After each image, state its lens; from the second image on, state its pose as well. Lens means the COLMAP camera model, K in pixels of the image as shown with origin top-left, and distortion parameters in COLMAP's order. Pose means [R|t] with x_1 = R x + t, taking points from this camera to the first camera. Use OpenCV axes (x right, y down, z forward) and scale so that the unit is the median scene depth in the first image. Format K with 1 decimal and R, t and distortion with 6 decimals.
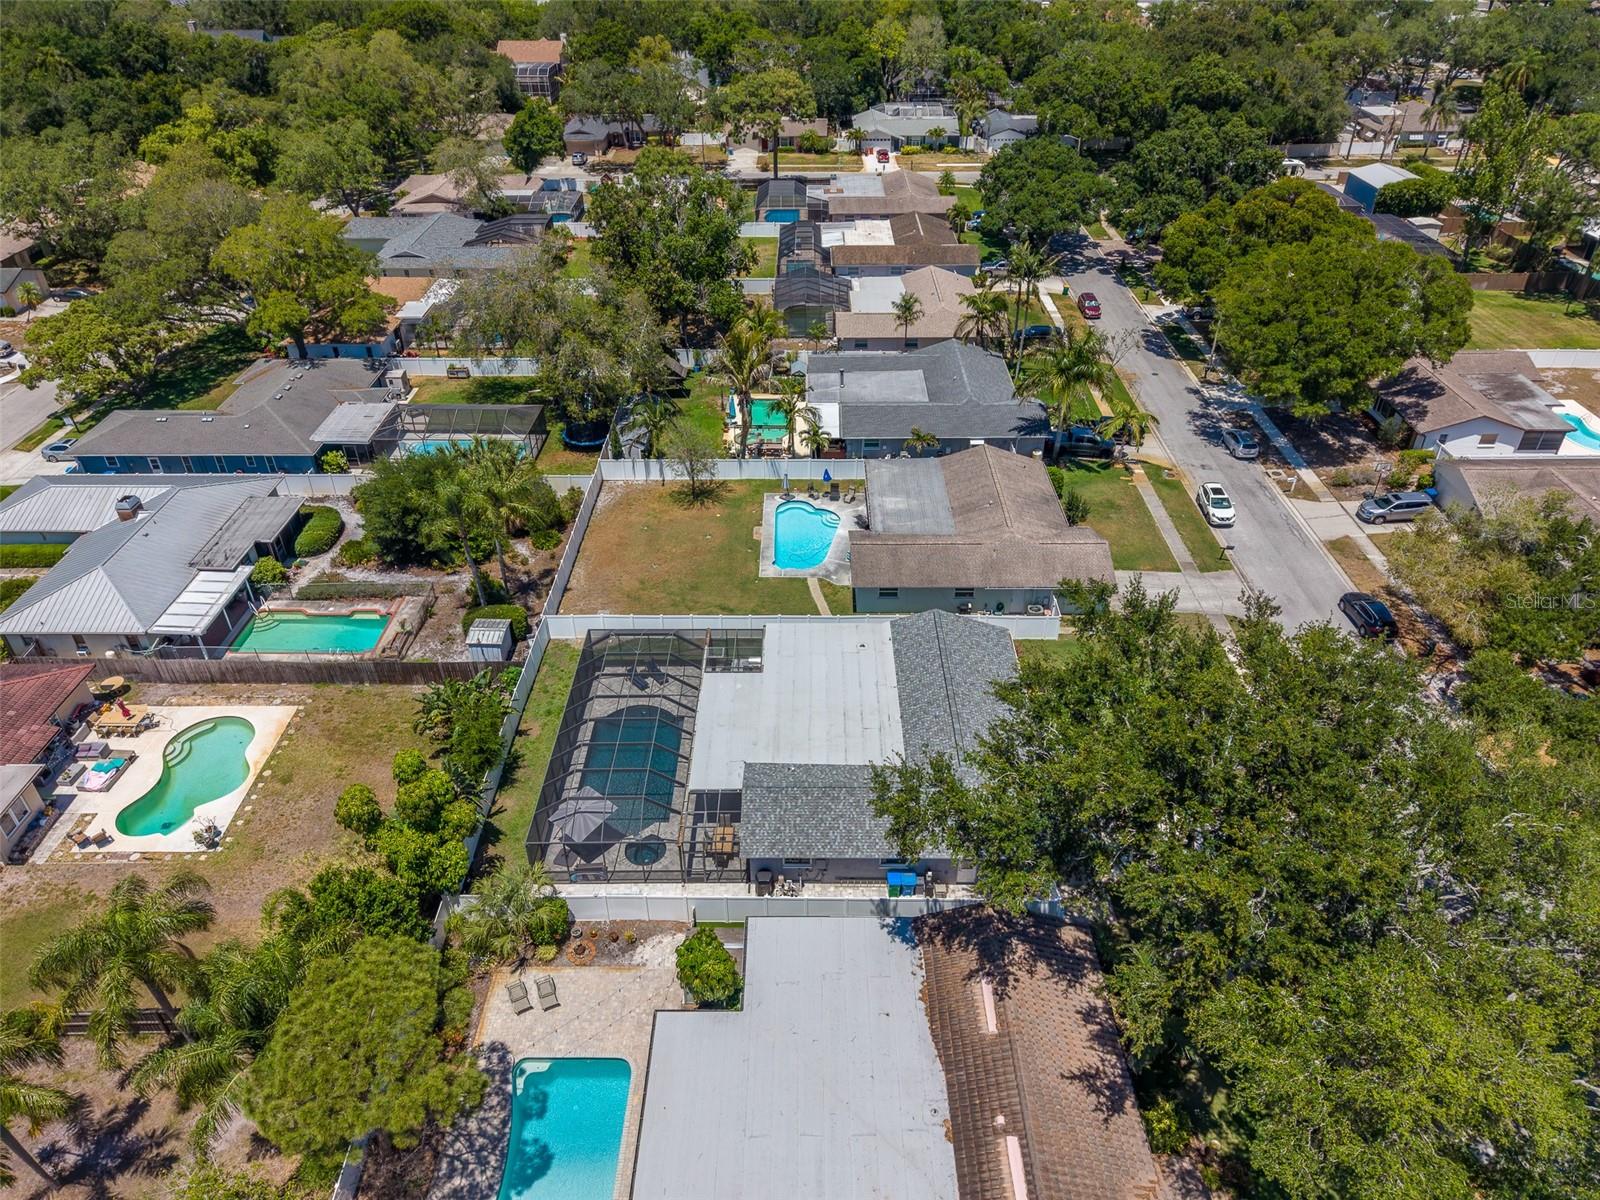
lens RADIAL K [[1068.6, 0, 799.1], [0, 1068.6, 594.6], [0, 0, 1]] dist [0.037090, -0.018735]
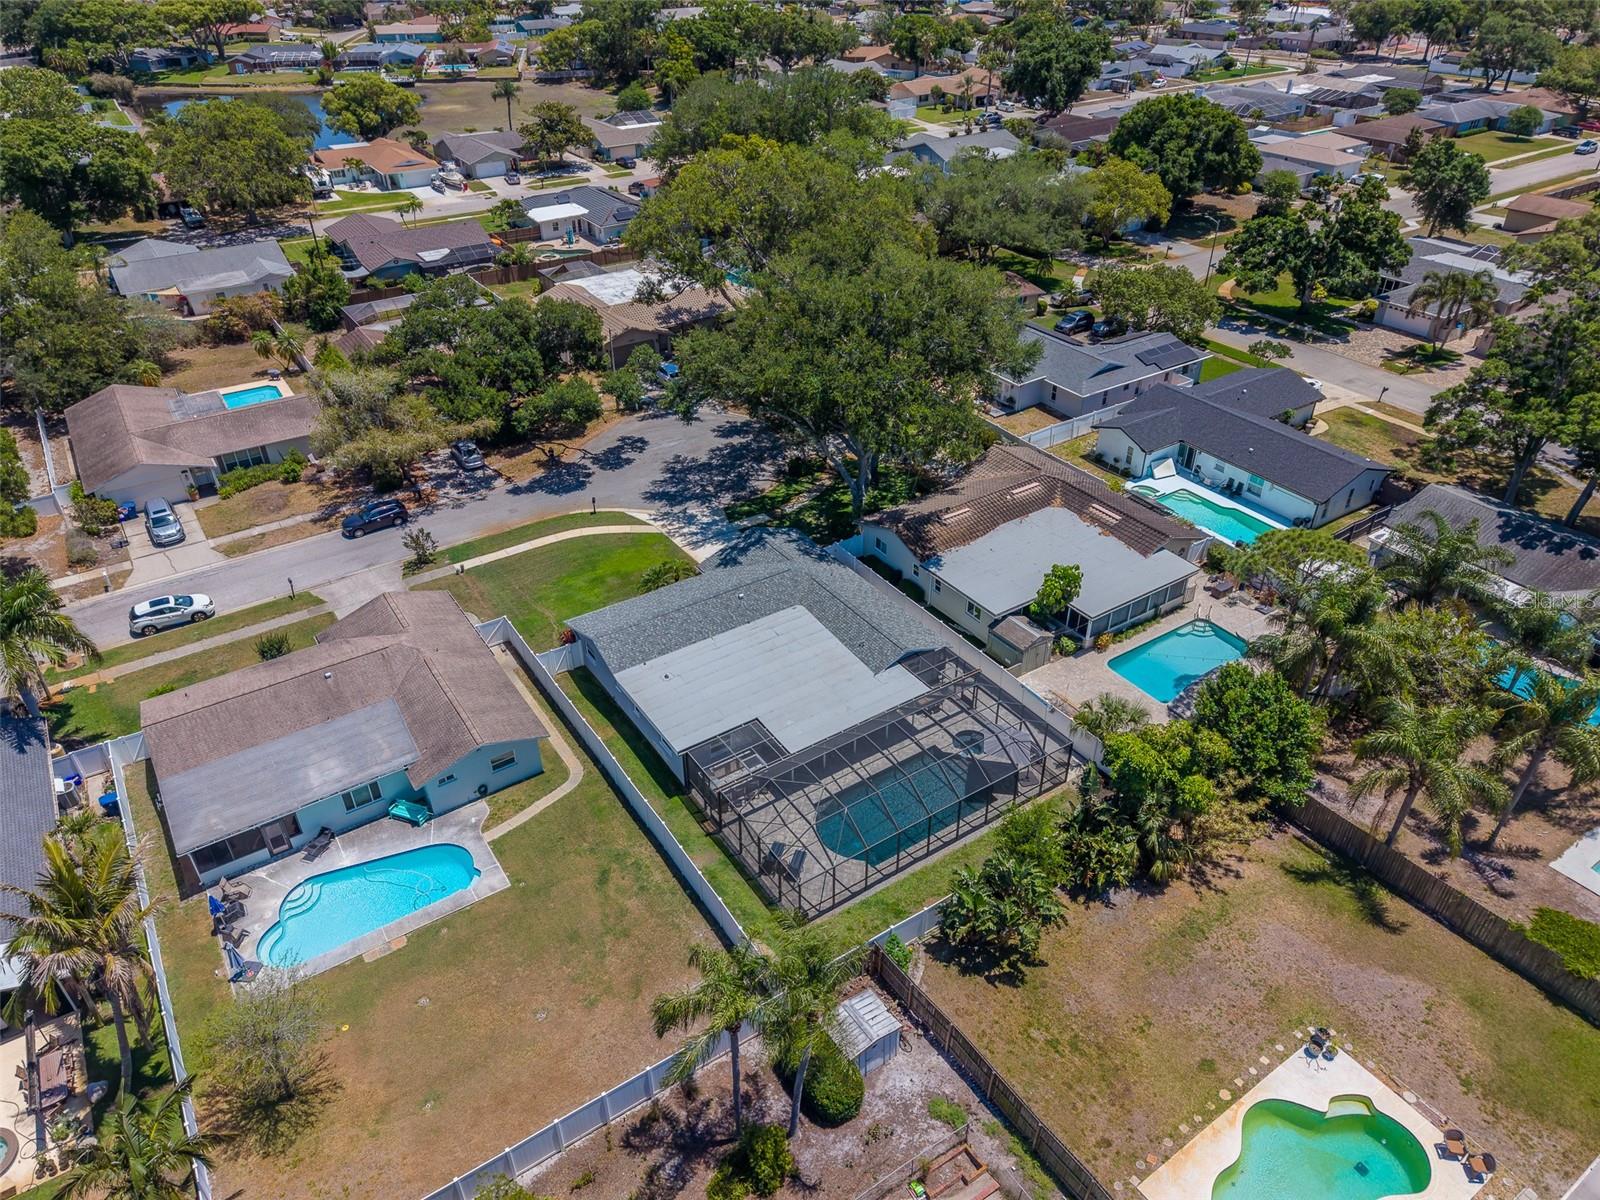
lens RADIAL K [[1068.6, 0, 804.5], [0, 1068.6, 601.7], [0, 0, 1]] dist [0.037090, -0.018735]
pose [[-0.560735, -0.455076, 0.691724, -0.496685], [0.474472, 0.508048, 0.718862, -0.476124], [-0.678566, 0.731295, -0.068959, 0.723262]]
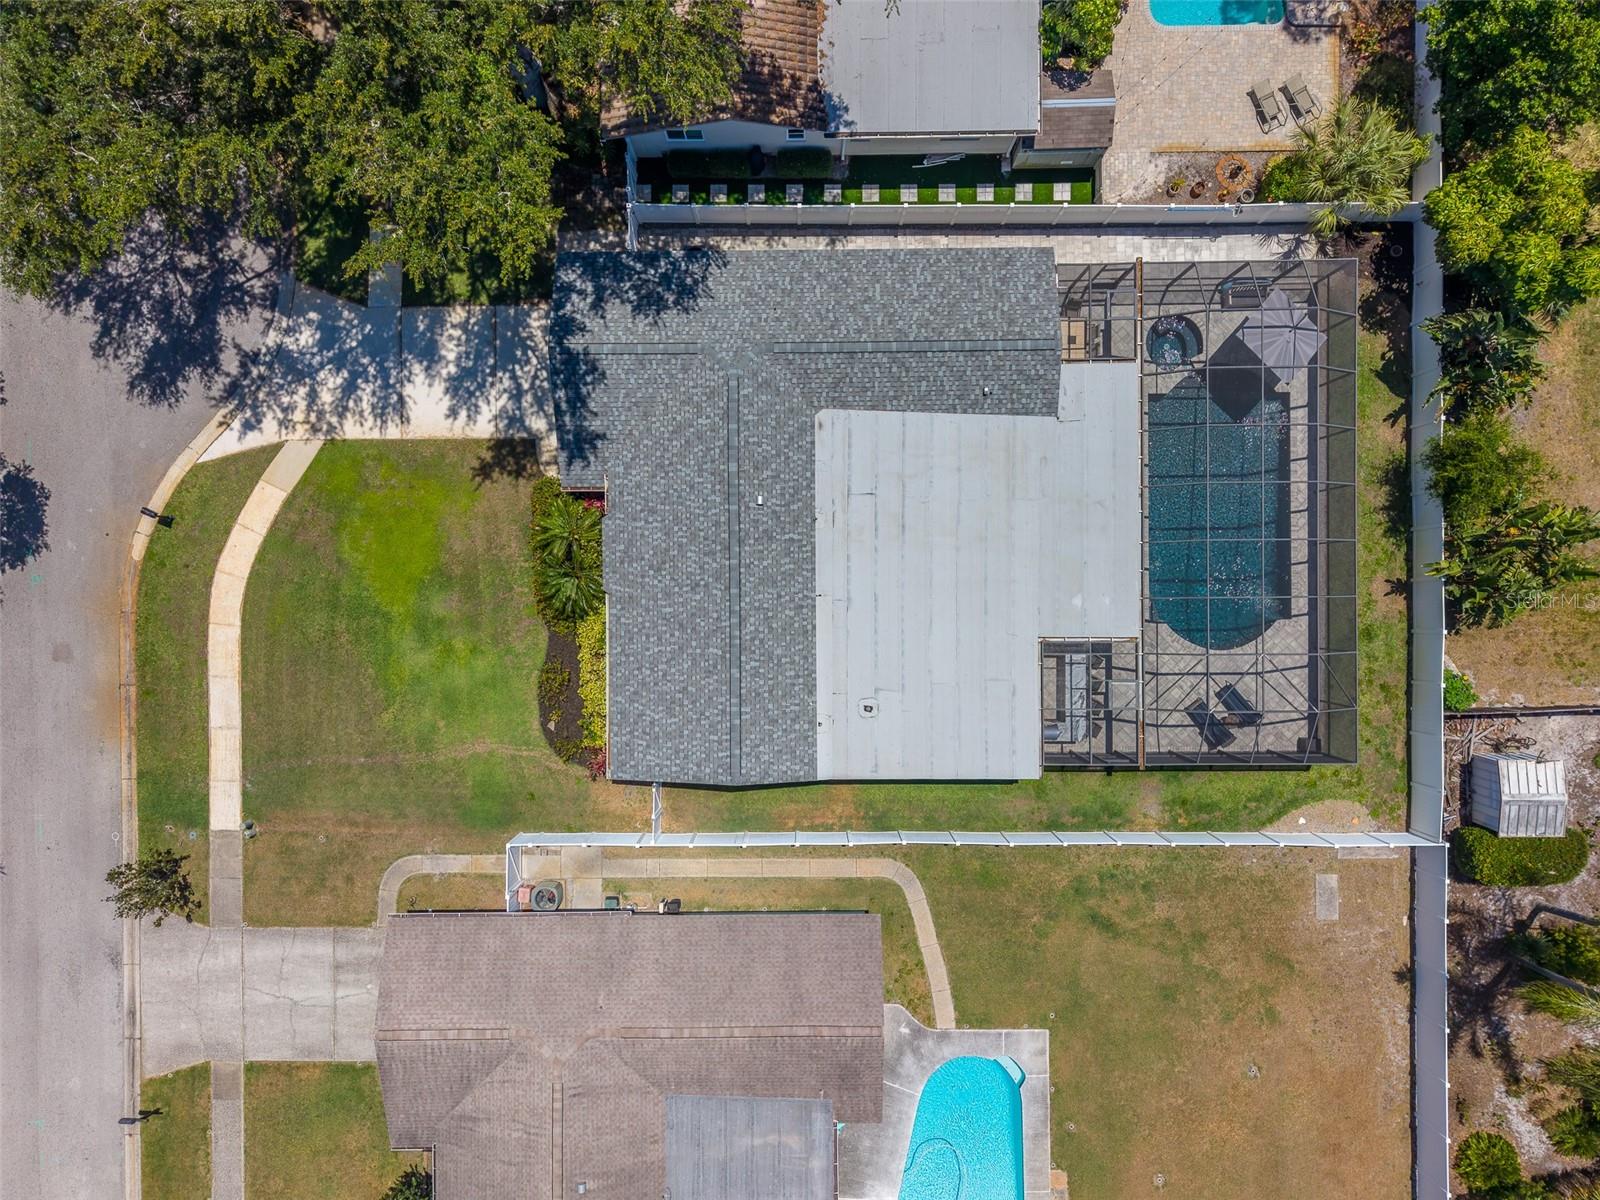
lens RADIAL K [[1068.6, 0, 805.0], [0, 1068.6, 623.8], [0, 0, 1]] dist [0.037090, -0.018735]
pose [[-0.999858, 0.014123, 0.009161, 0.068413], [-0.000621, -0.574747, 0.818331, -0.307981], [0.016822, 0.818209, 0.574675, 0.487820]]
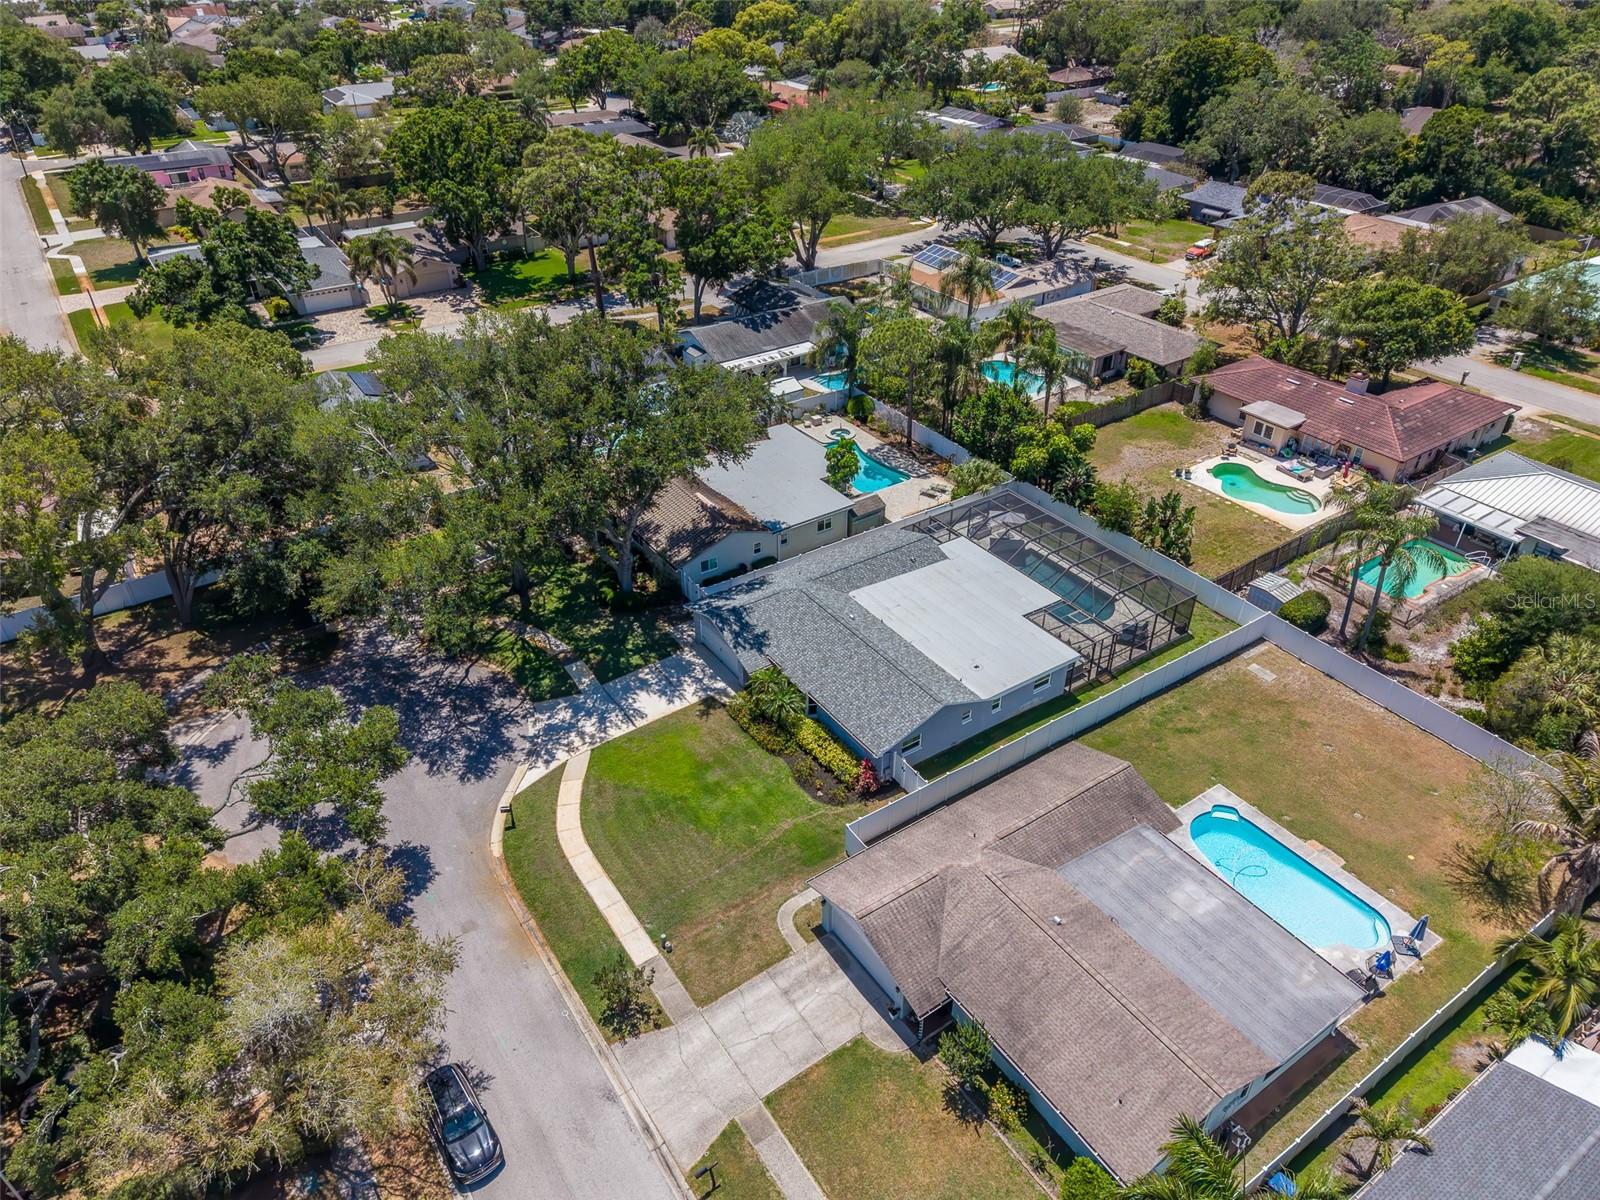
lens RADIAL K [[1068.6, 0, 797.6], [0, 1068.6, 588.3], [0, 0, 1]] dist [0.037090, -0.018735]
pose [[-0.826057, 0.318412, -0.465020, 0.485337], [-0.310813, 0.430908, 0.847180, -0.586629], [0.470133, 0.844353, -0.256988, 0.863073]]
